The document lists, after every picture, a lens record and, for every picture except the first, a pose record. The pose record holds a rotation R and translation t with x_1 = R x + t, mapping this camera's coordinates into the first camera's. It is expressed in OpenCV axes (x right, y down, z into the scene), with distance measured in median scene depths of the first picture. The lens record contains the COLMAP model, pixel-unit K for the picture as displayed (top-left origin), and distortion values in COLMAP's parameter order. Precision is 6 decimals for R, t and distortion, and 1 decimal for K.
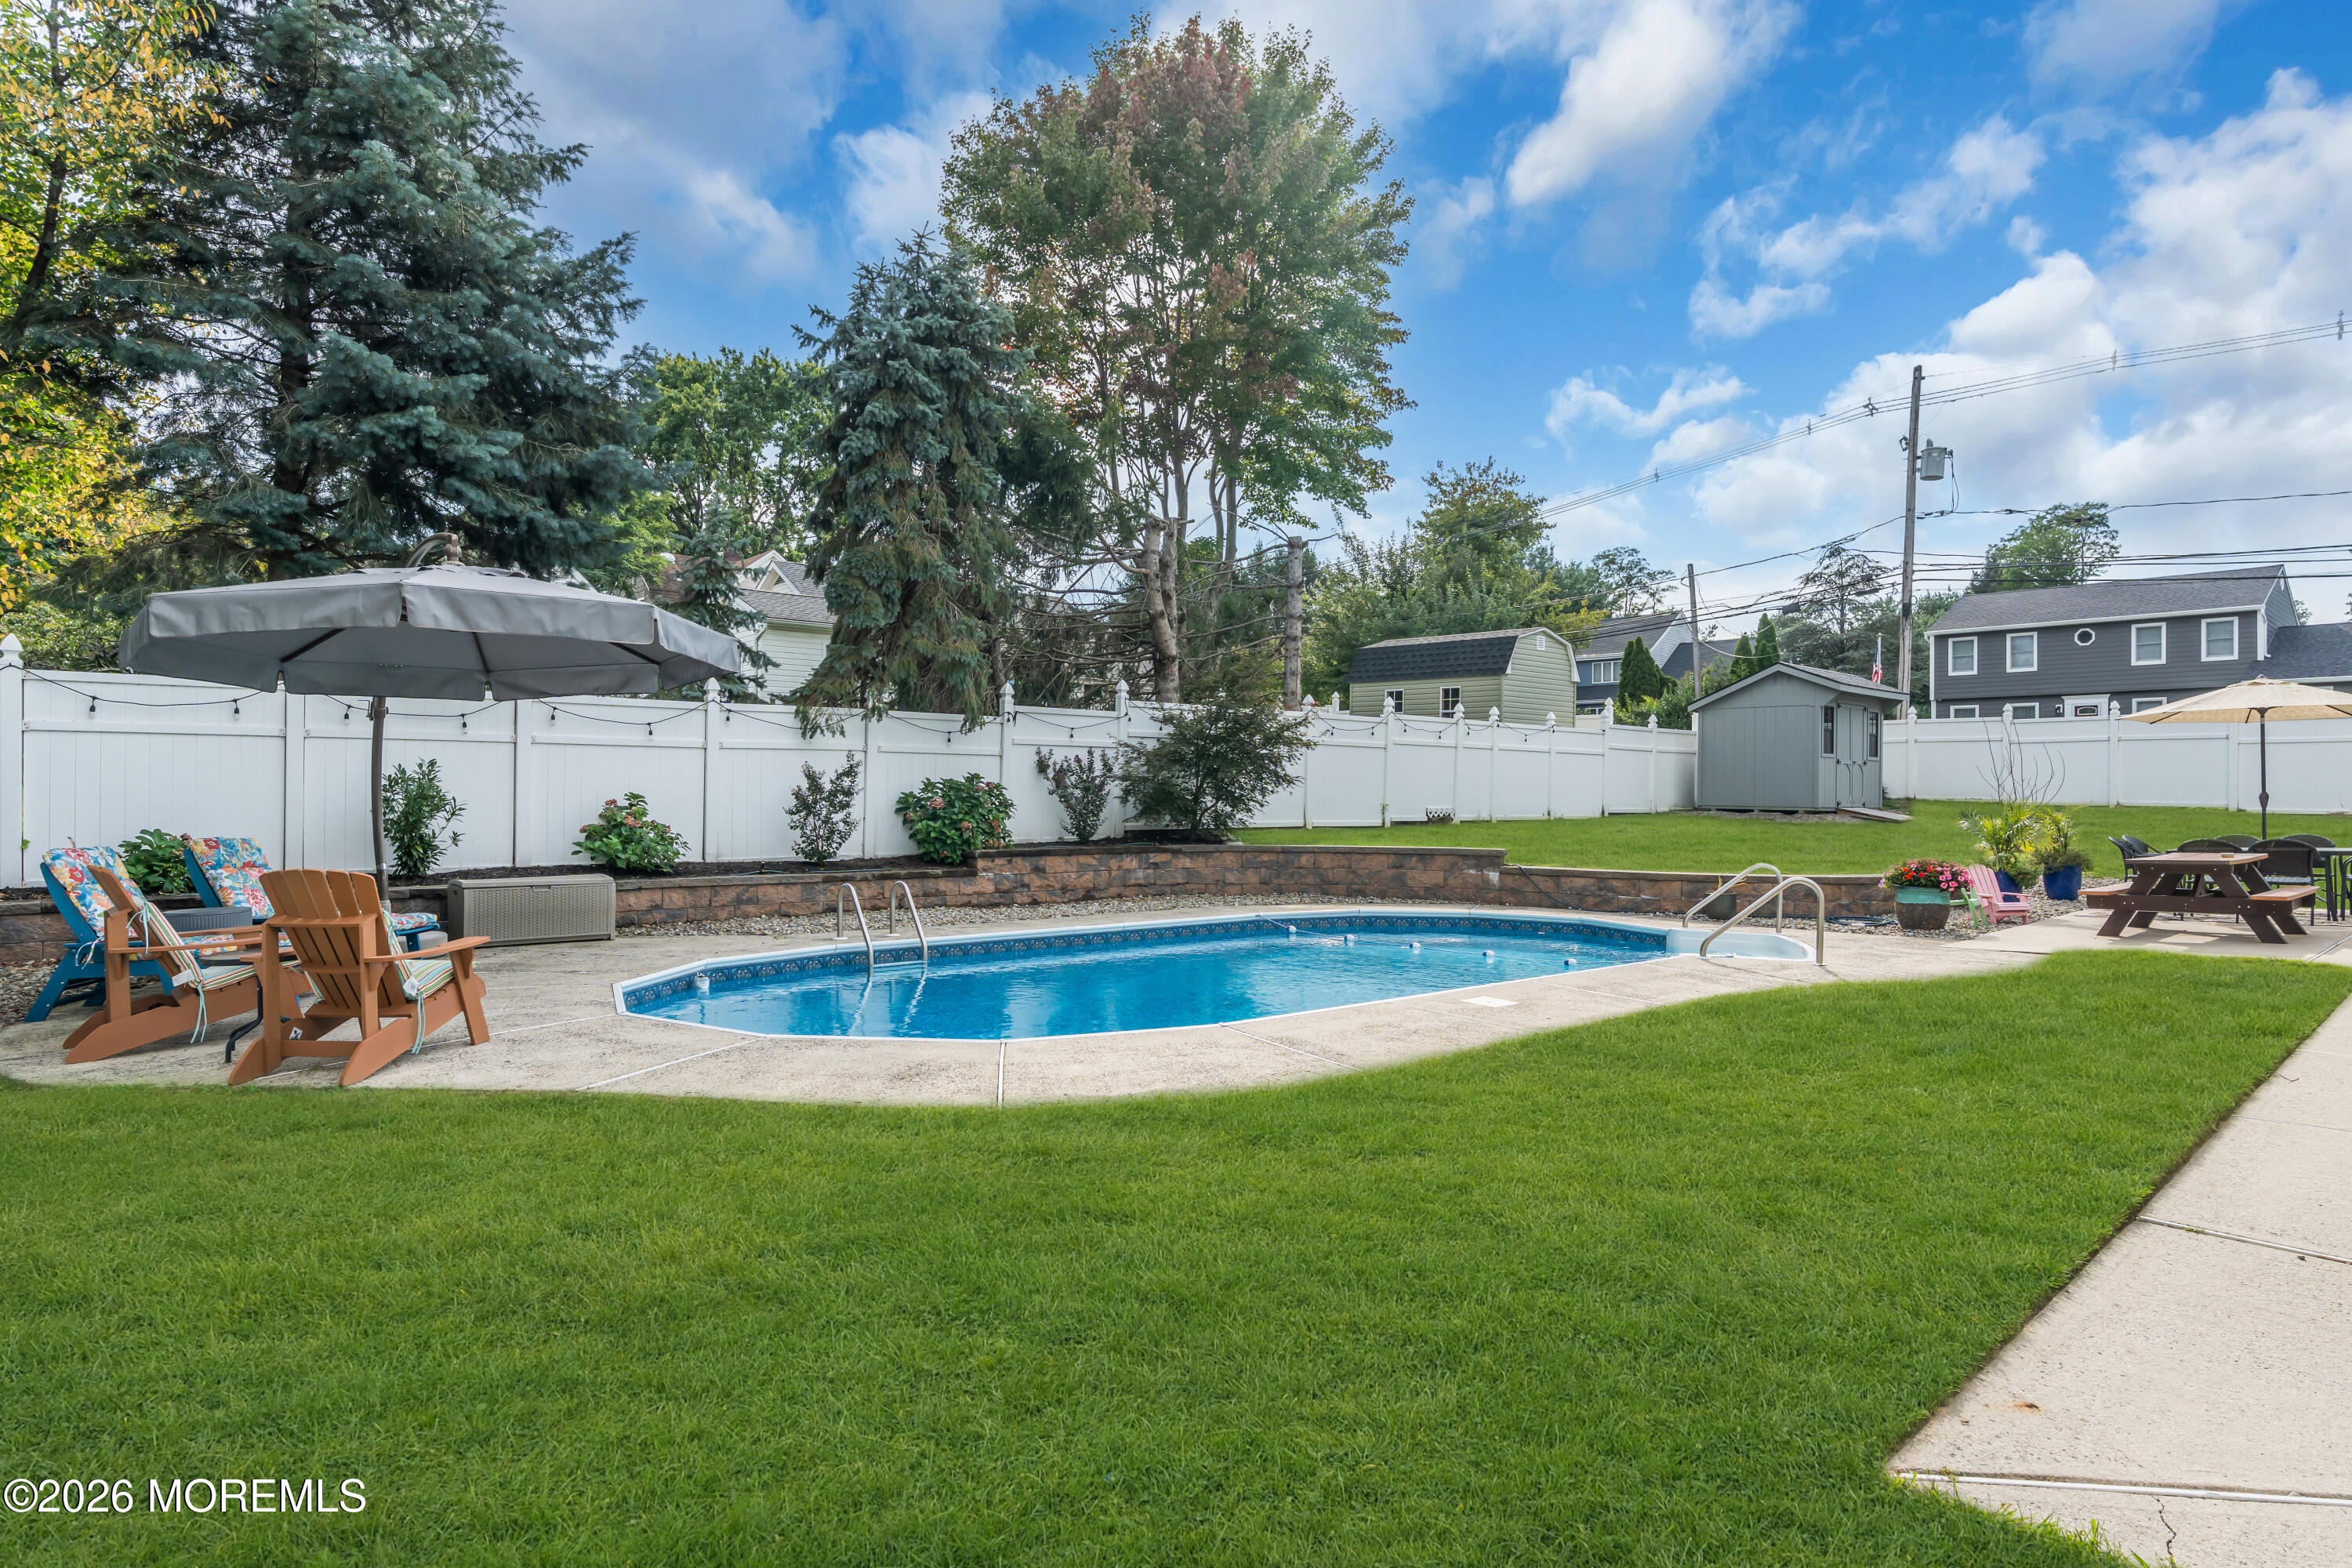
lens RADIAL K [[1298.1, 0, 1171.4], [0, 1298.1, 779.2], [0, 0, 1]] dist [-0.002590, 0.002067]
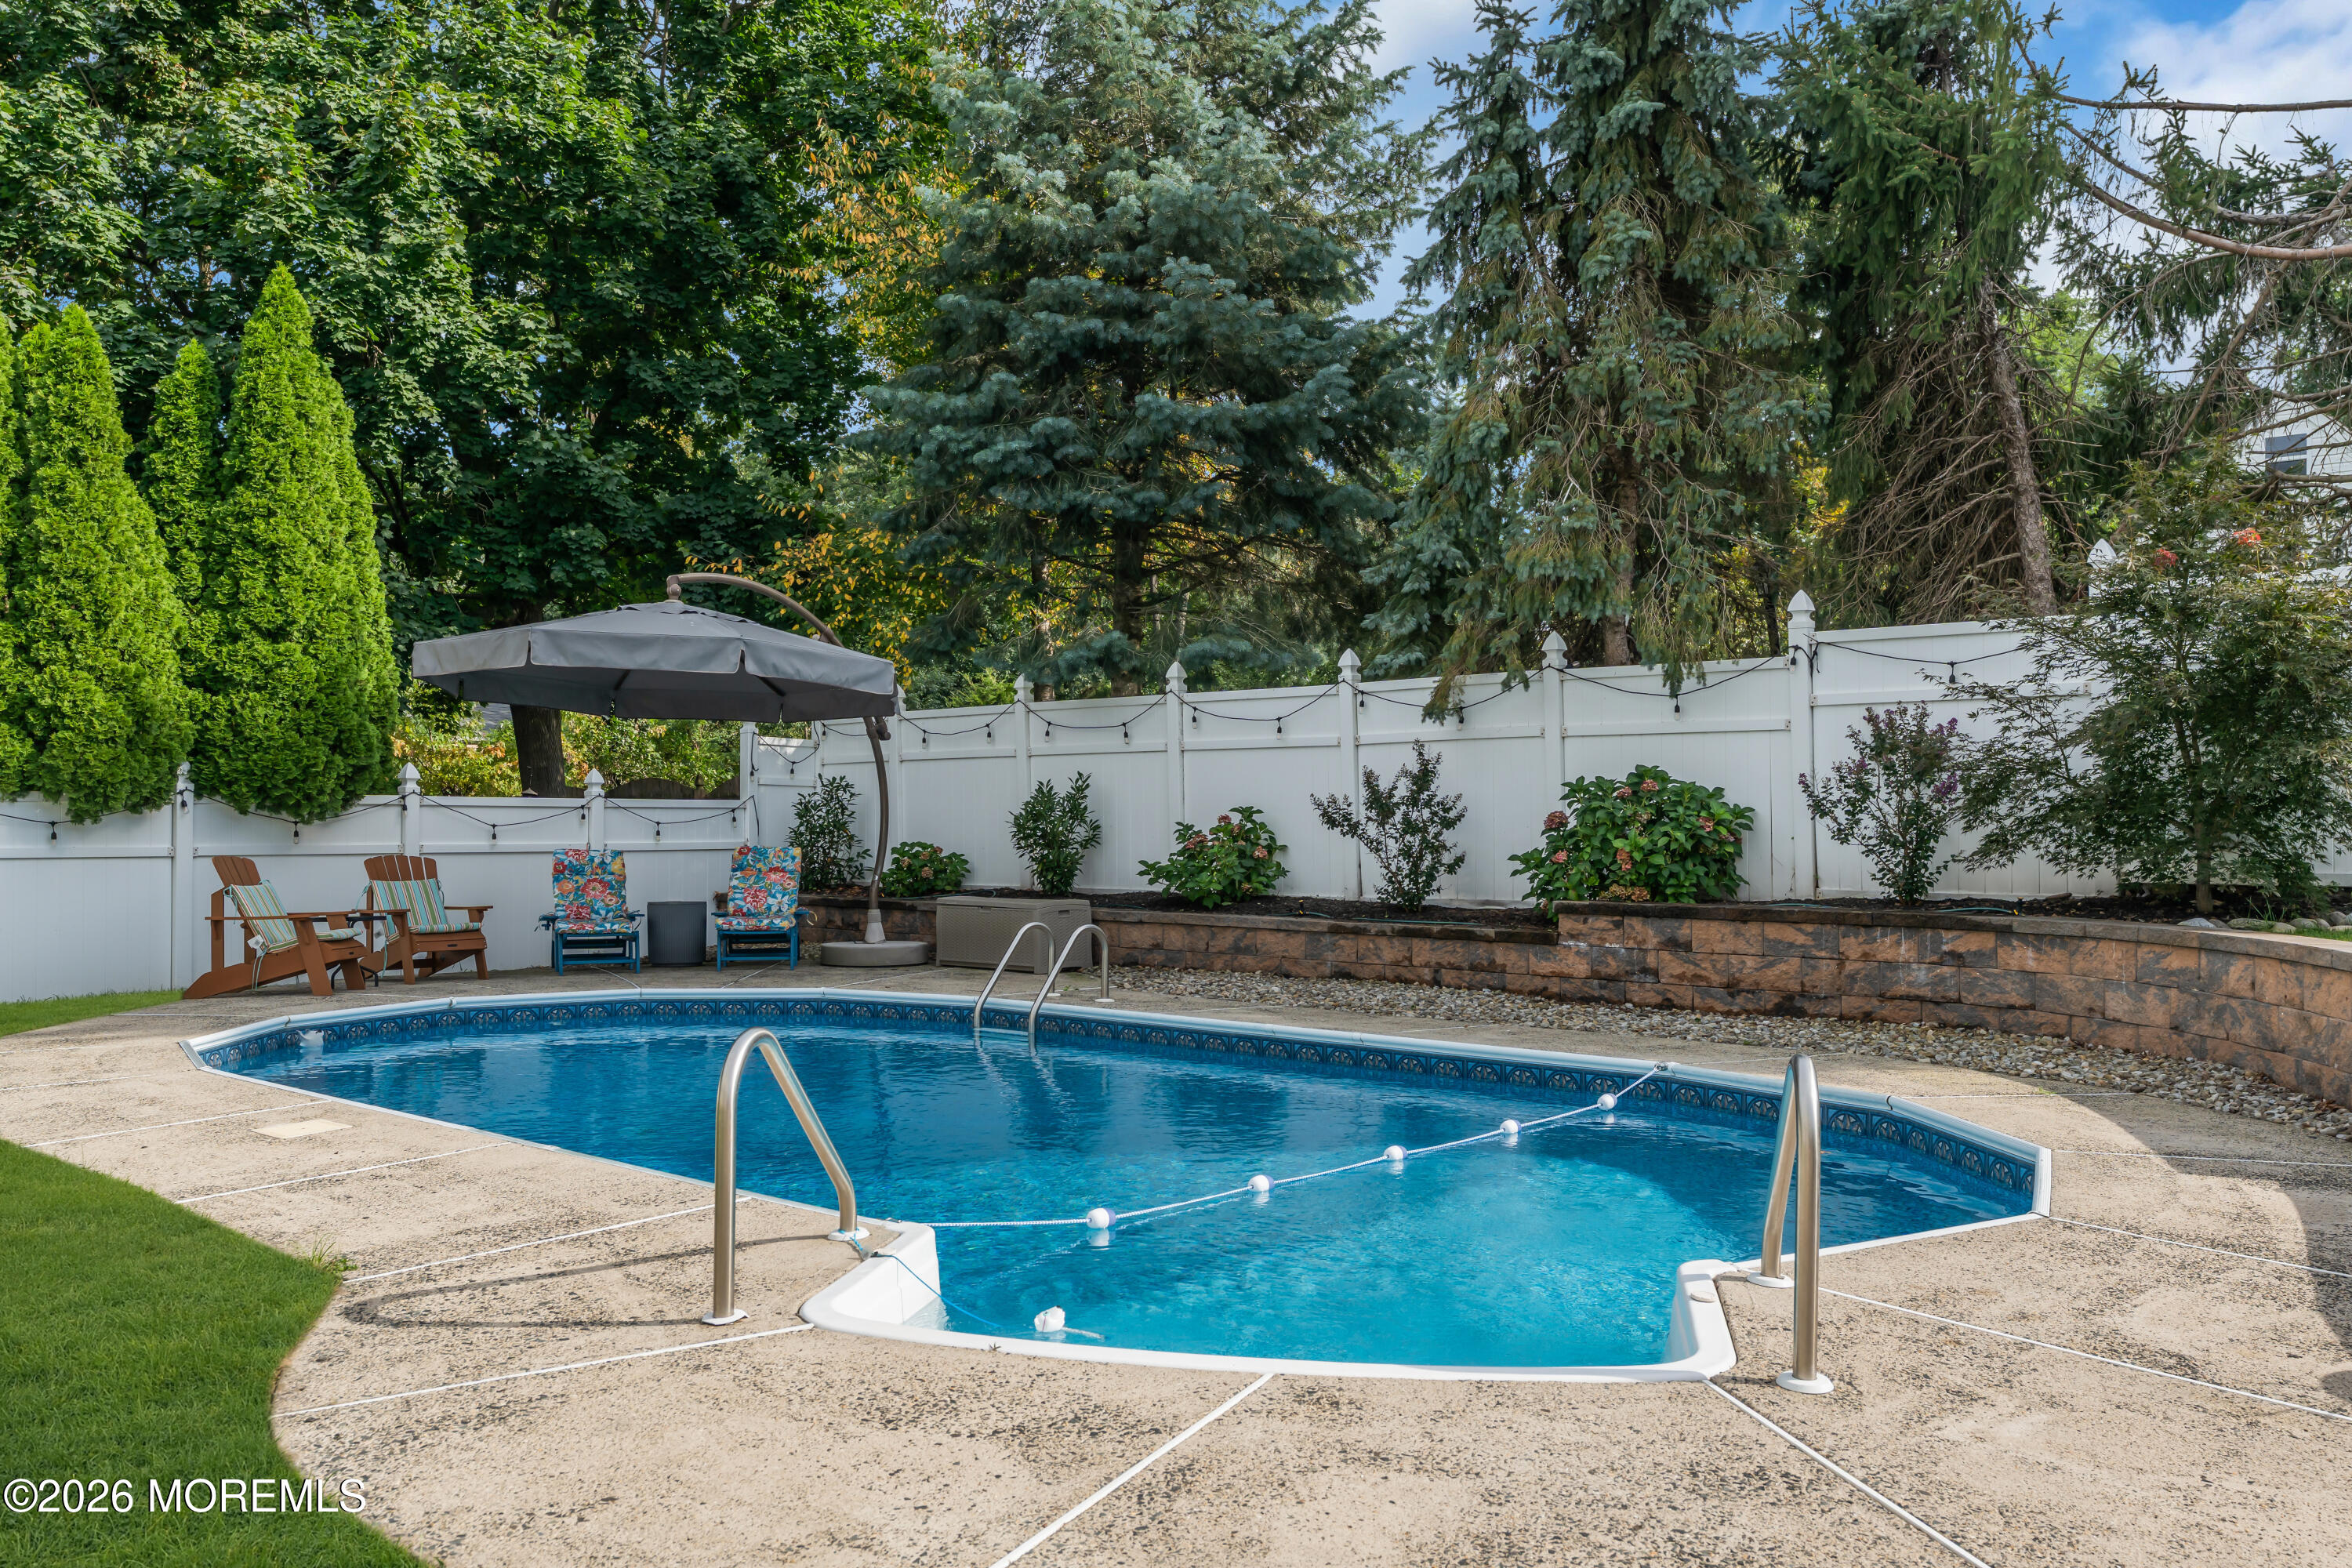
lens RADIAL K [[1894.1, 0, 1183.2], [0, 1894.1, 805.1], [0, 0, 1]] dist [-0.000738, -0.000778]
pose [[0.123141, -0.012528, -0.992310, 0.589424], [0.012861, 0.999856, -0.011027, 0.017271], [0.992306, -0.011404, 0.123284, 0.647642]]
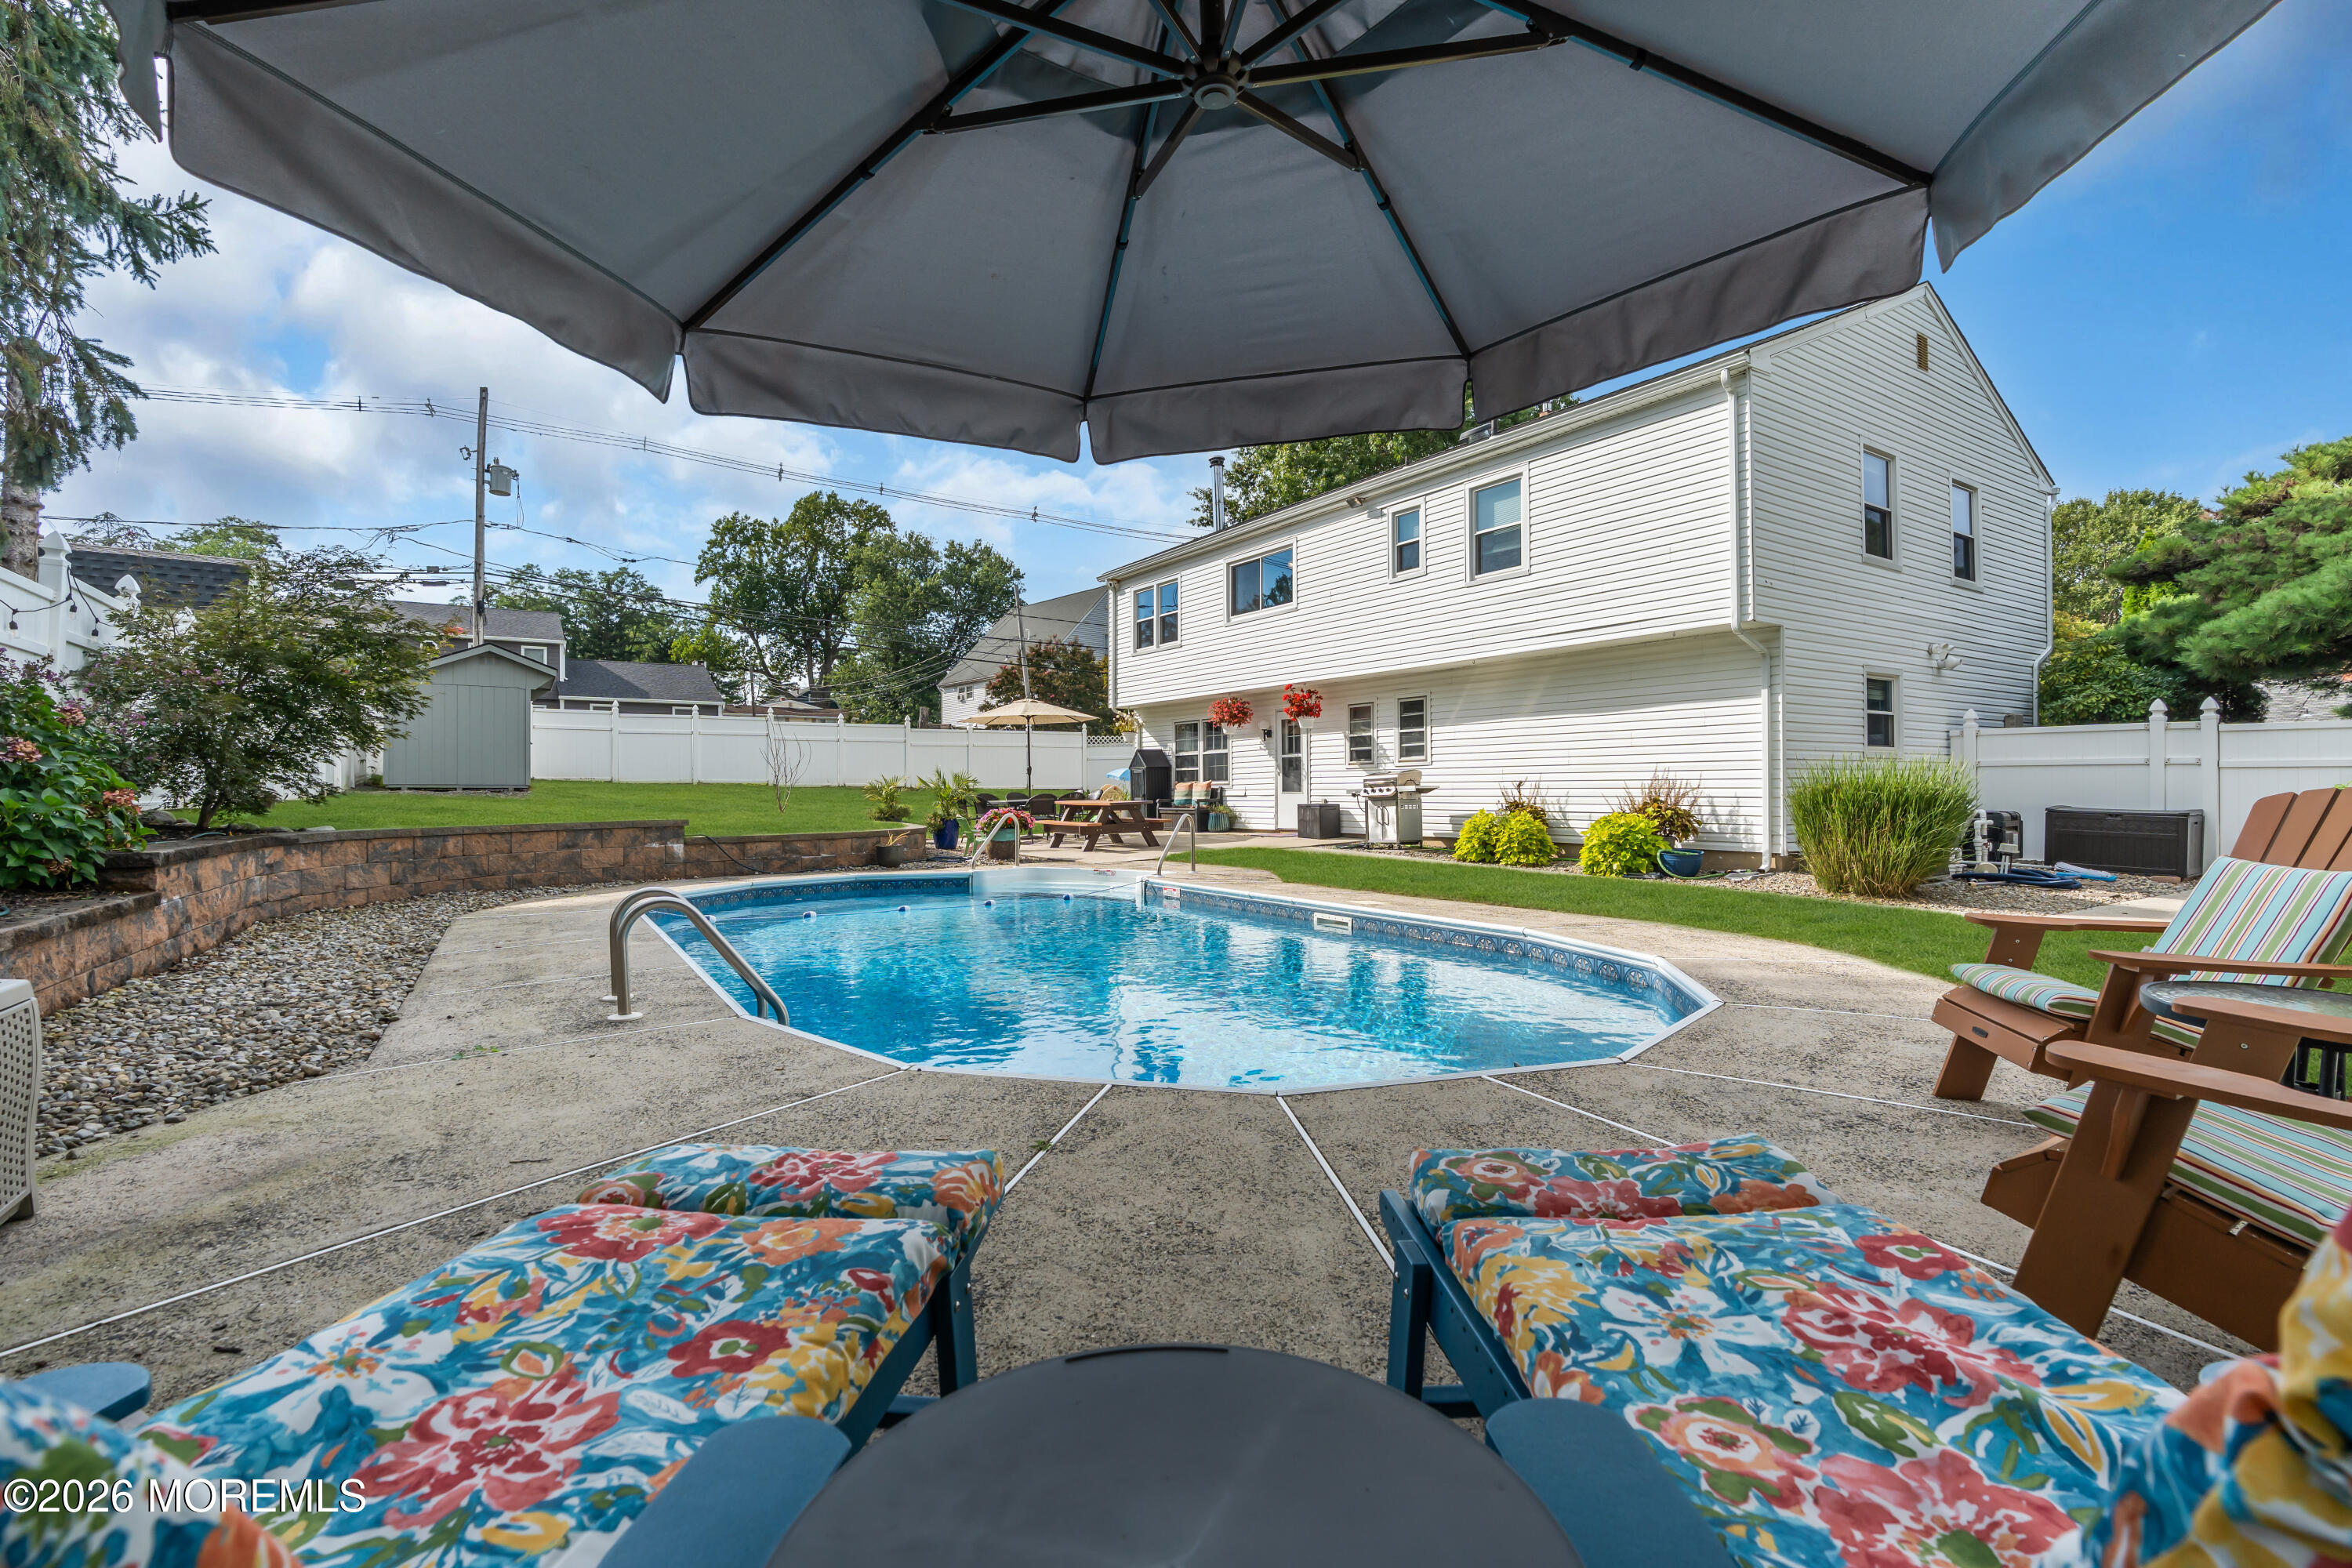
lens RADIAL K [[1062.9, 0, 1185.0], [0, 1062.9, 782.5], [0, 0, 1]] dist [-0.007012, 0.004064]
pose [[0.150855, -0.000659, 0.988556, -0.421573], [-0.005732, 0.999982, 0.001541, 0.023638], [-0.988539, -0.005898, 0.150848, 0.506522]]
